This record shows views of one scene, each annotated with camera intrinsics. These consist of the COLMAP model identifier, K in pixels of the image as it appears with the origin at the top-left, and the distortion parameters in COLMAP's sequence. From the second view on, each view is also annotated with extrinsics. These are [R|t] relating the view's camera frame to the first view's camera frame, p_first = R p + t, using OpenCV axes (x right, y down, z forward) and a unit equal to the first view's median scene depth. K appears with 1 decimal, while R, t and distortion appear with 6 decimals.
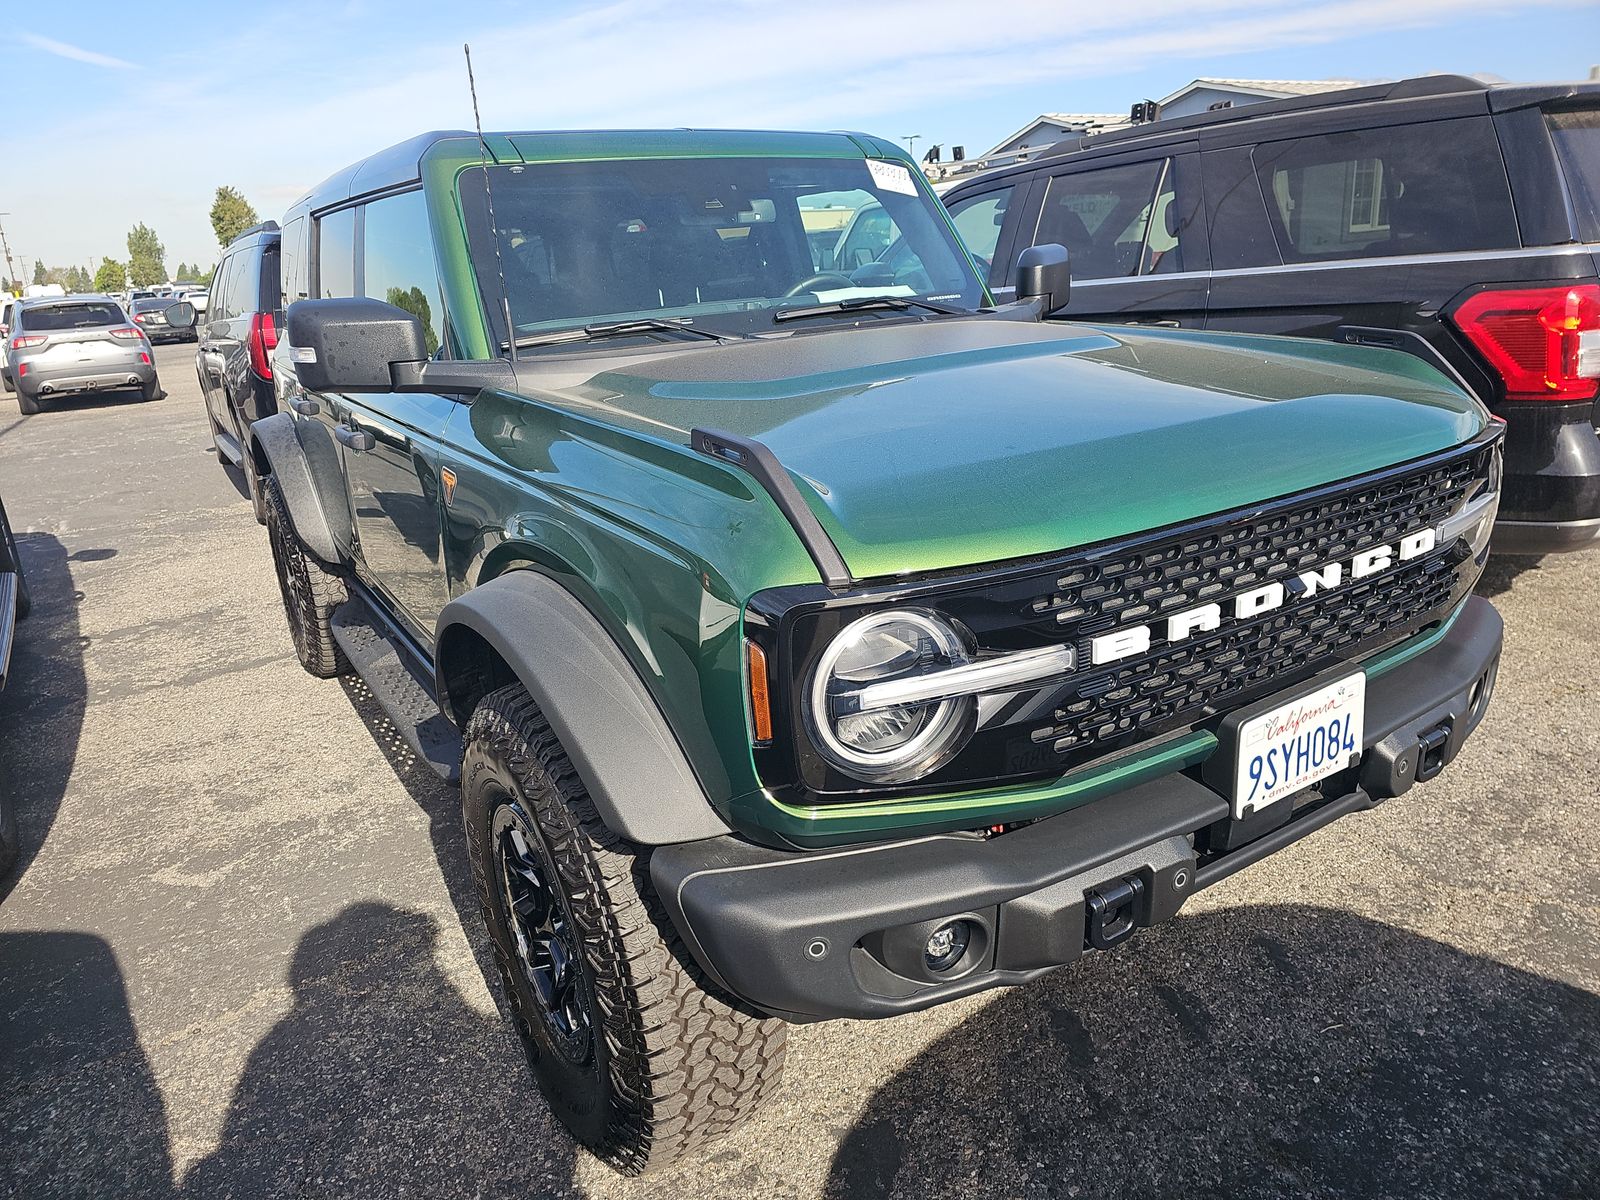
lens RADIAL K [[1057.6, 0, 800.0], [0, 1057.6, 600.0], [0, 0, 1]] dist [0.044793, -0.056585]
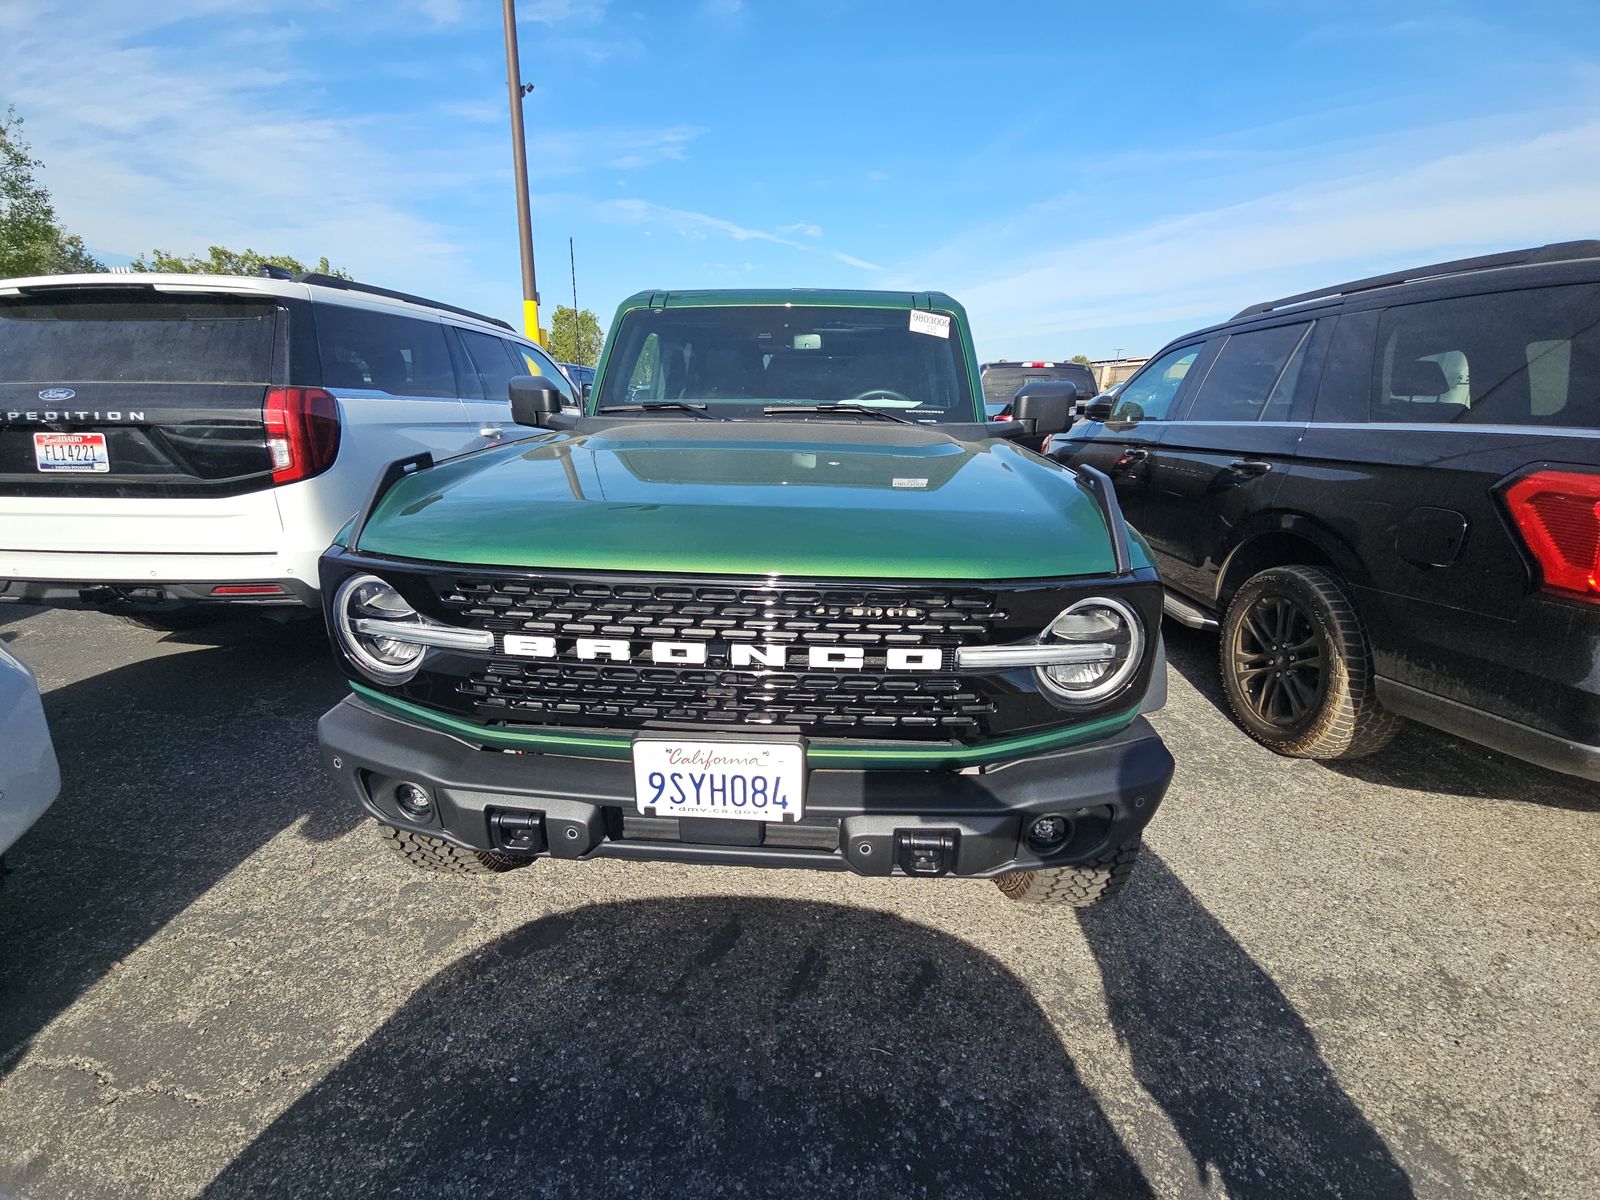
lens RADIAL K [[650.5, 0, 800.0], [0, 650.5, 600.0], [0, 0, 1]] dist [0.018889, -0.016043]
pose [[0.810821, 0.248097, -0.530111, 0.866453], [-0.243284, 0.966627, 0.080280, -0.142902], [0.532337, 0.063875, 0.844119, 0.401298]]
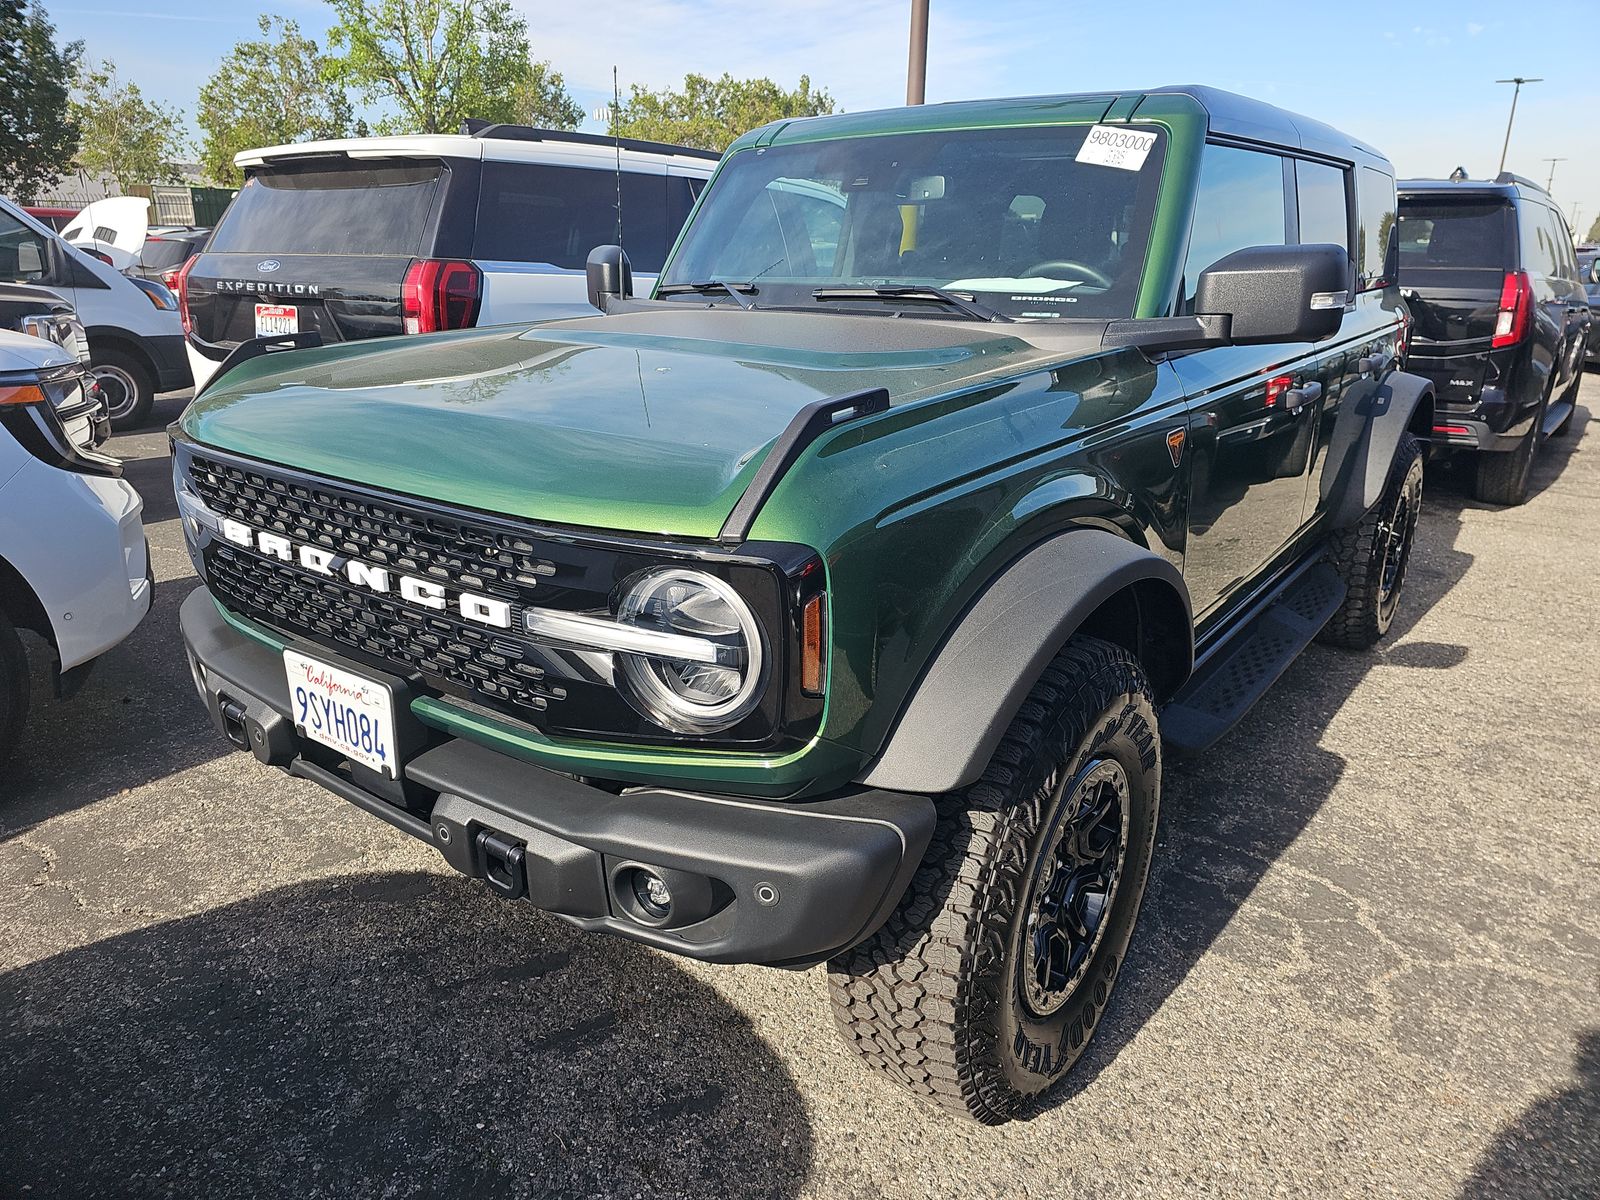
lens RADIAL K [[1059.9, 0, 809.8], [0, 1059.9, 622.3], [0, 0, 1]] dist [0.013105, 0.001612]
pose [[0.352216, 0.371337, -0.859100, 1.490472], [-0.317933, 0.910808, 0.263340, -0.371995], [0.880263, 0.180384, 0.438861, 0.907498]]
